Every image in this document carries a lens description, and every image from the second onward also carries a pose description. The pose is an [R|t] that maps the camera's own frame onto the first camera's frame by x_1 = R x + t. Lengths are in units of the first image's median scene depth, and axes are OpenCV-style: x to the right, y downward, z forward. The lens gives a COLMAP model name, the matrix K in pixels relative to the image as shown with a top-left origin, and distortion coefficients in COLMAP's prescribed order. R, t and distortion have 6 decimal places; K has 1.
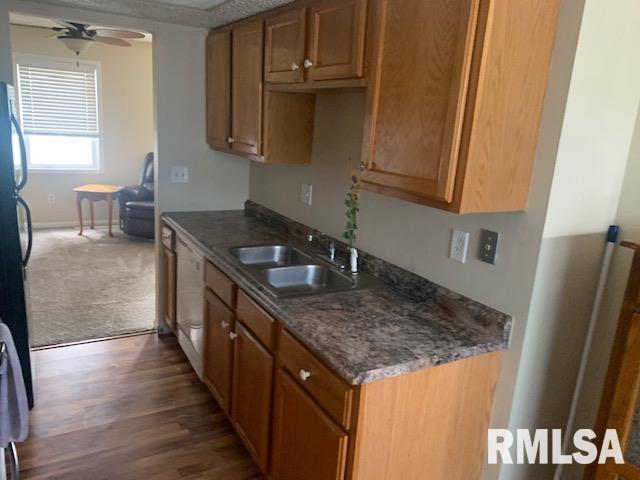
lens RADIAL K [[487.3, 0, 319.5], [0, 487.3, 240.3], [0, 0, 1]] dist [-0.004004, -0.001876]
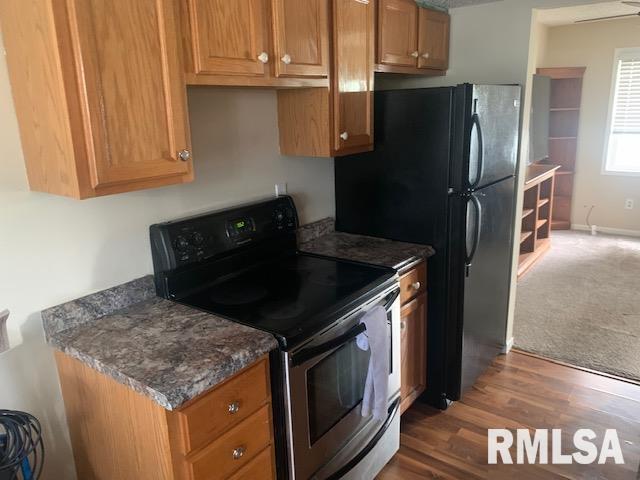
lens RADIAL K [[487.3, 0, 320.2], [0, 487.3, 238.2], [0, 0, 1]] dist [-0.004004, -0.001876]
pose [[0.382131, 0.162160, -0.909769, 0.093167], [-0.171127, 0.979874, 0.102778, -0.023920], [0.908125, 0.116411, 0.402190, 0.156324]]
